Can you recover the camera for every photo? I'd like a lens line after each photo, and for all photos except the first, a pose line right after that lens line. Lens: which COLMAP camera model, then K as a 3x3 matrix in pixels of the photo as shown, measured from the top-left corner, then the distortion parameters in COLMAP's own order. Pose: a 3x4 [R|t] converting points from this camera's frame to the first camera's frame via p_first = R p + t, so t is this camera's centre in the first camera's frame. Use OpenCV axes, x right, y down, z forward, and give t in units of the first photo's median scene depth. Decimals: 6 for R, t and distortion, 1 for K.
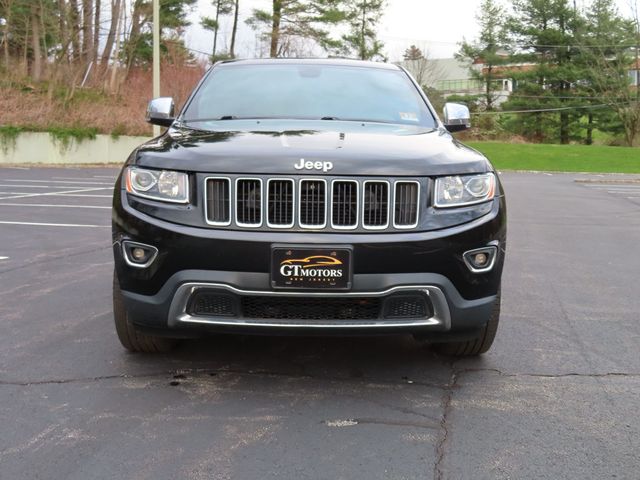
lens RADIAL K [[677.3, 0, 318.2], [0, 677.3, 238.4], [0, 0, 1]] dist [-0.004389, -0.025146]
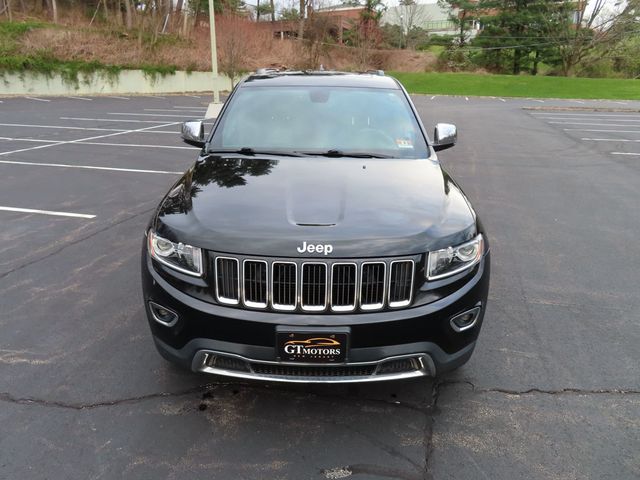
lens RADIAL K [[458.0, 0, 317.6], [0, 458.0, 239.4], [0, 0, 1]] dist [-0.007124, 0.008019]
pose [[0.999292, 0.007087, -0.036952, 0.021219], [0.001055, 0.976441, 0.215781, -0.248487], [0.037611, -0.215668, 0.975742, 0.264809]]
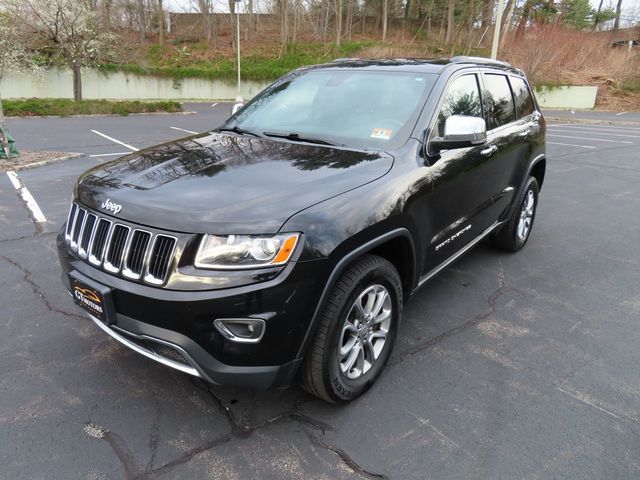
lens RADIAL K [[454.0, 0, 318.5], [0, 454.0, 240.8], [0, 0, 1]] dist [-0.006086, 0.001937]
pose [[0.770201, 0.205791, -0.603689, 0.629277], [-0.087696, 0.971696, 0.219355, -0.217828], [0.631744, -0.116006, 0.766448, 0.574843]]
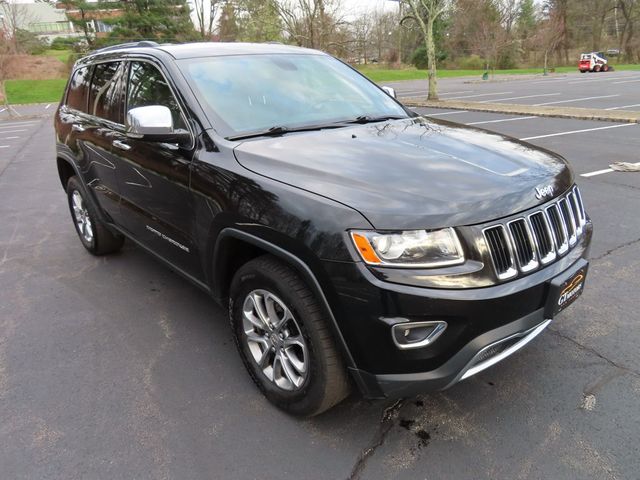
lens RADIAL K [[454.0, 0, 318.5], [0, 454.0, 240.8], [0, 0, 1]] dist [-0.006086, 0.001937]
pose [[0.759690, -0.278053, 0.587842, -0.610197], [0.143070, 0.953292, 0.266018, -0.236836], [-0.634352, -0.117988, 0.763987, 0.613961]]
